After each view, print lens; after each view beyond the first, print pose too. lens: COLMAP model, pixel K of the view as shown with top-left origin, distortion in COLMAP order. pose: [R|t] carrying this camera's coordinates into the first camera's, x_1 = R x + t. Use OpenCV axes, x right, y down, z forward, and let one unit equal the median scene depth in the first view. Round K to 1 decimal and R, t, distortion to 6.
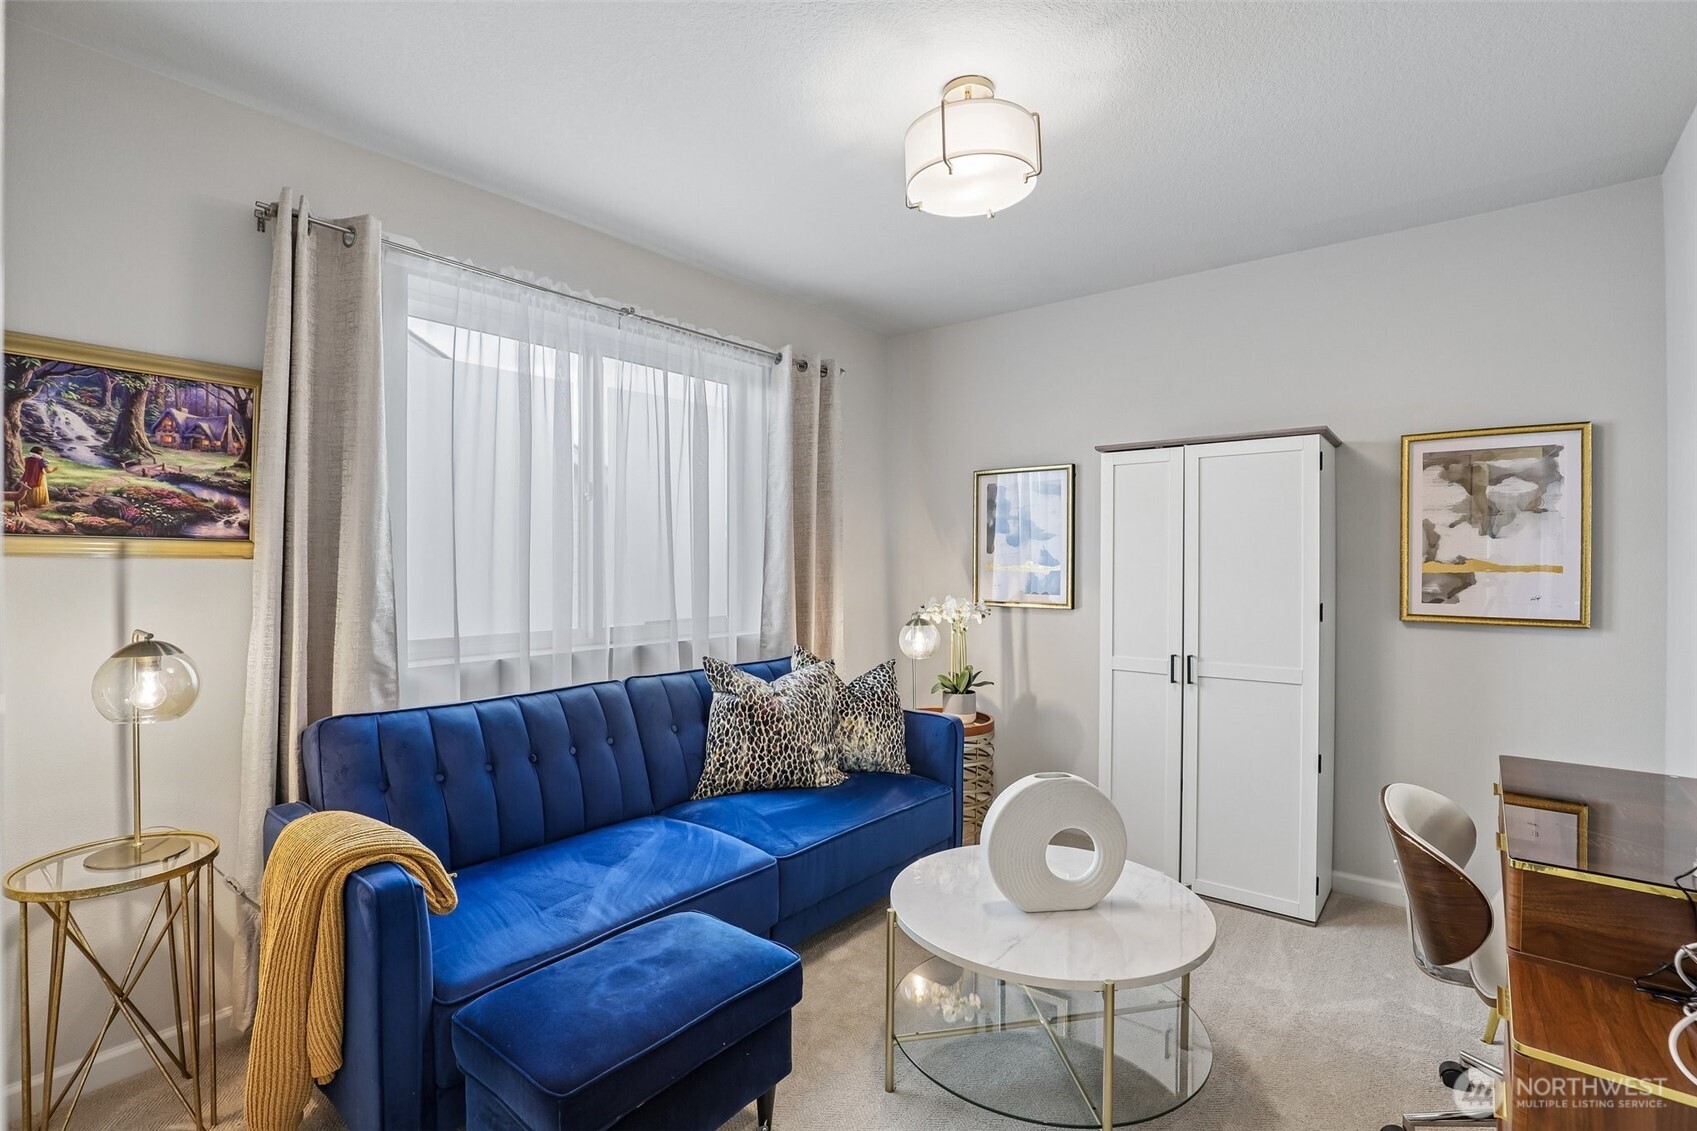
lens RADIAL K [[780.9, 0, 845.9], [0, 780.9, 561.7], [0, 0, 1]] dist [-0.017394, 0.005846]
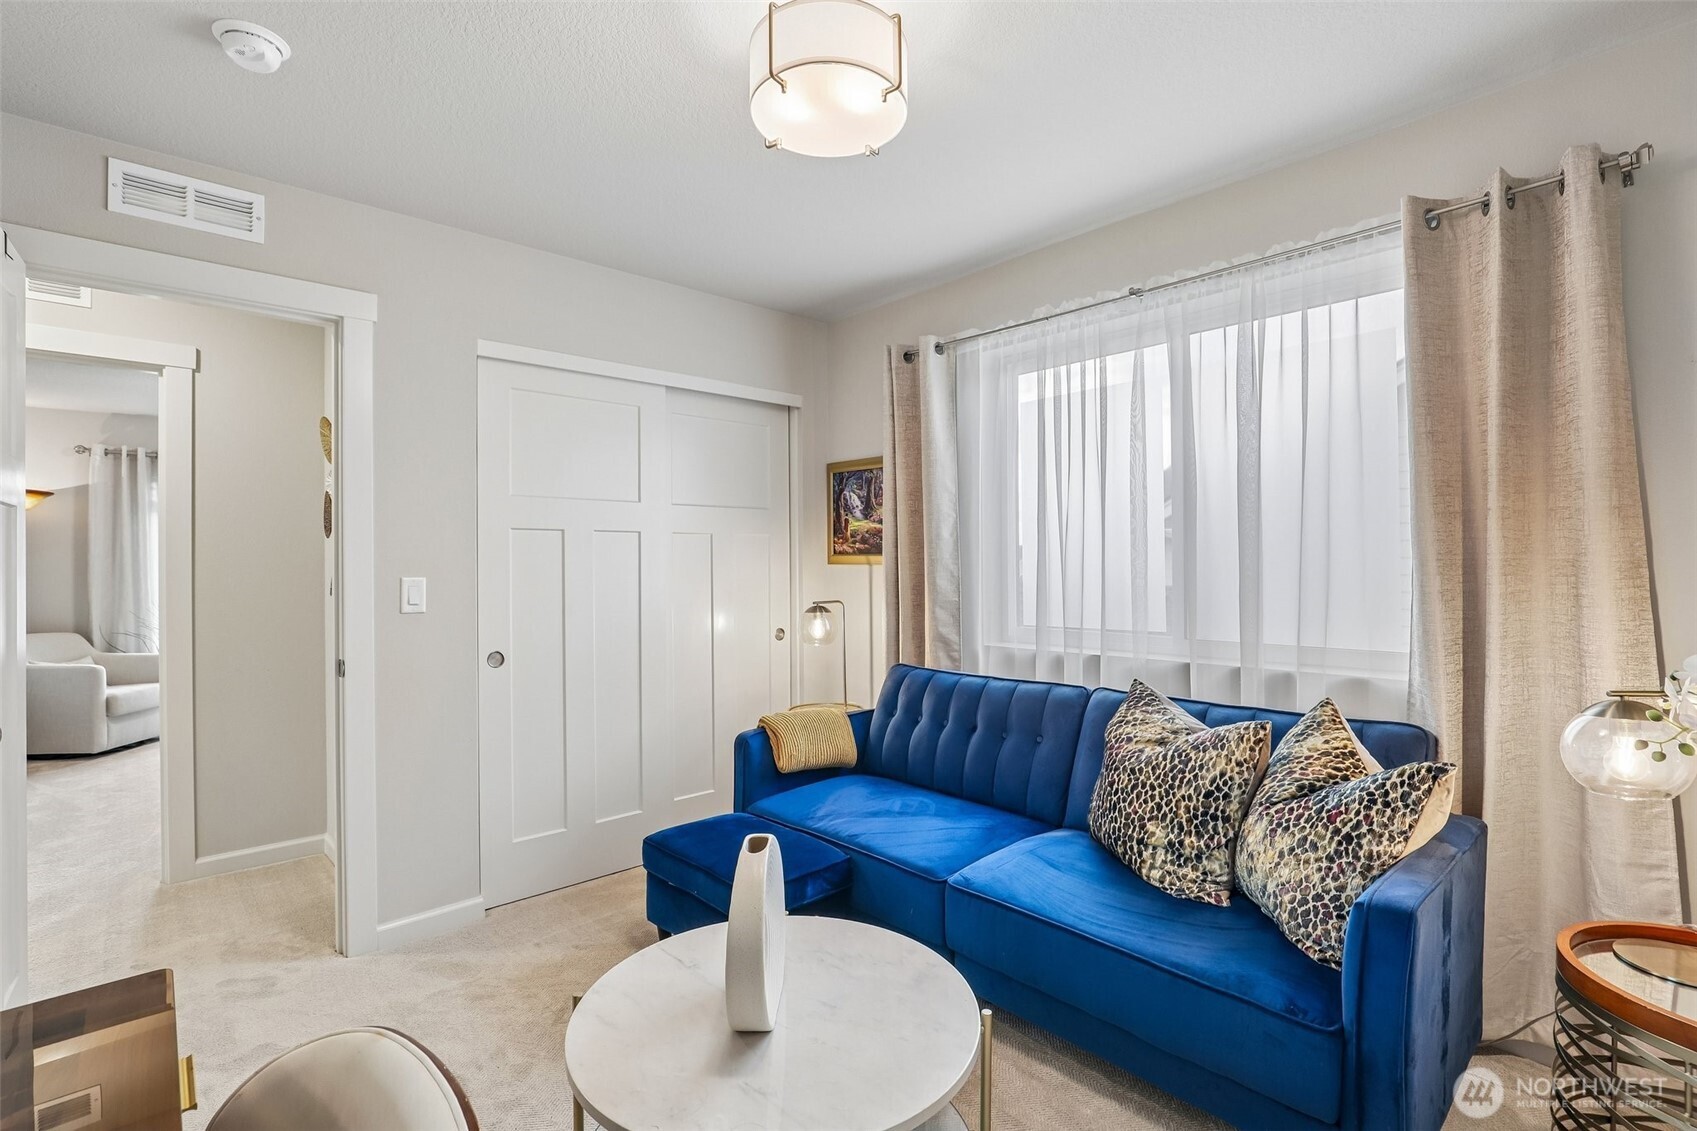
lens RADIAL K [[780.9, 0, 849.9], [0, 780.9, 564.5], [0, 0, 1]] dist [-0.017394, 0.005846]
pose [[-0.127626, -0.004373, -0.991813, 1.032556], [0.003049, 0.999984, -0.004802, 0.003762], [0.991818, -0.003637, -0.127610, 1.208665]]
